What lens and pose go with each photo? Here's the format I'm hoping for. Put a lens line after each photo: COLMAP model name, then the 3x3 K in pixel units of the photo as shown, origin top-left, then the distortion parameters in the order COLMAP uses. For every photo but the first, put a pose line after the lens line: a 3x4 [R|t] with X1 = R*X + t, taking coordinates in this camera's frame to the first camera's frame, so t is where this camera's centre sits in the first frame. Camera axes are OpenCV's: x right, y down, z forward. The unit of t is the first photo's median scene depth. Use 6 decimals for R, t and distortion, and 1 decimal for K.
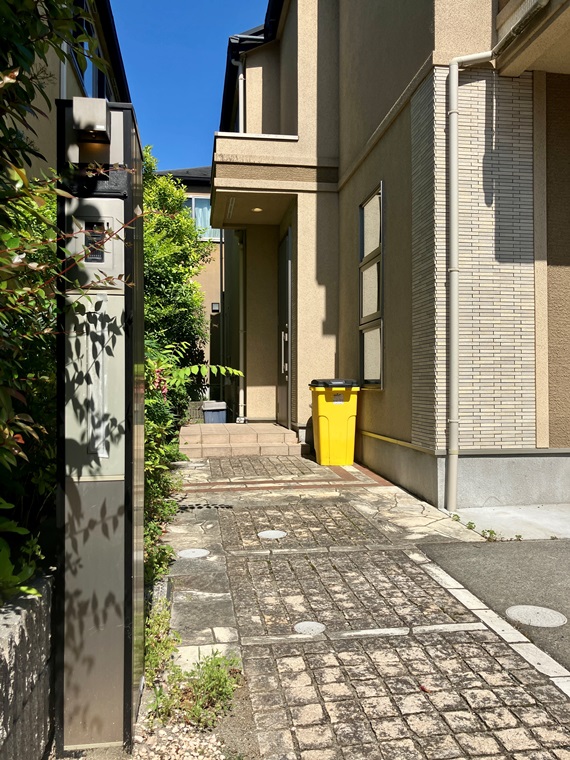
lens RADIAL K [[631.1, 0, 282.5], [0, 631.1, 372.1], [0, 0, 1]] dist [0.046953, -0.060540]
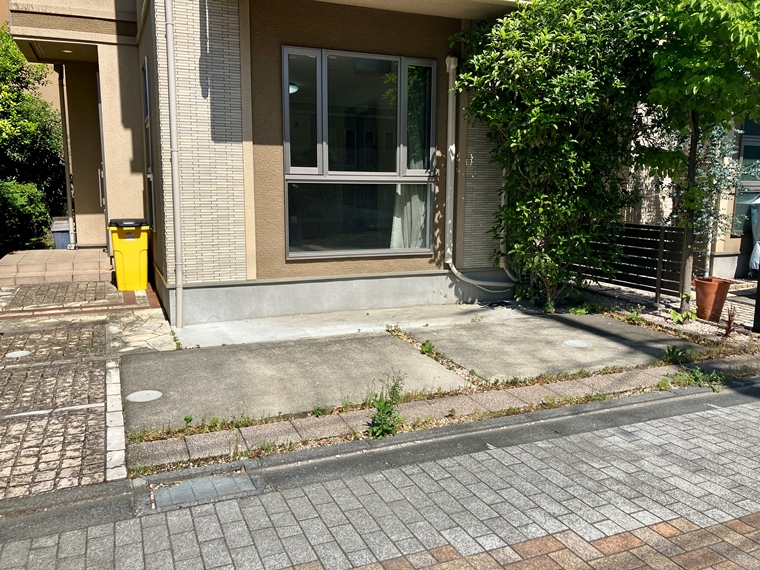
lens RADIAL K [[631.1, 0, 381.7], [0, 631.1, 286.2], [0, 0, 1]] dist [0.046953, -0.060540]
pose [[0.966554, -0.032844, 0.254350, 0.330934], [-0.014228, 0.983371, 0.181049, -0.123748], [-0.256067, -0.178613, 0.950014, -0.403525]]
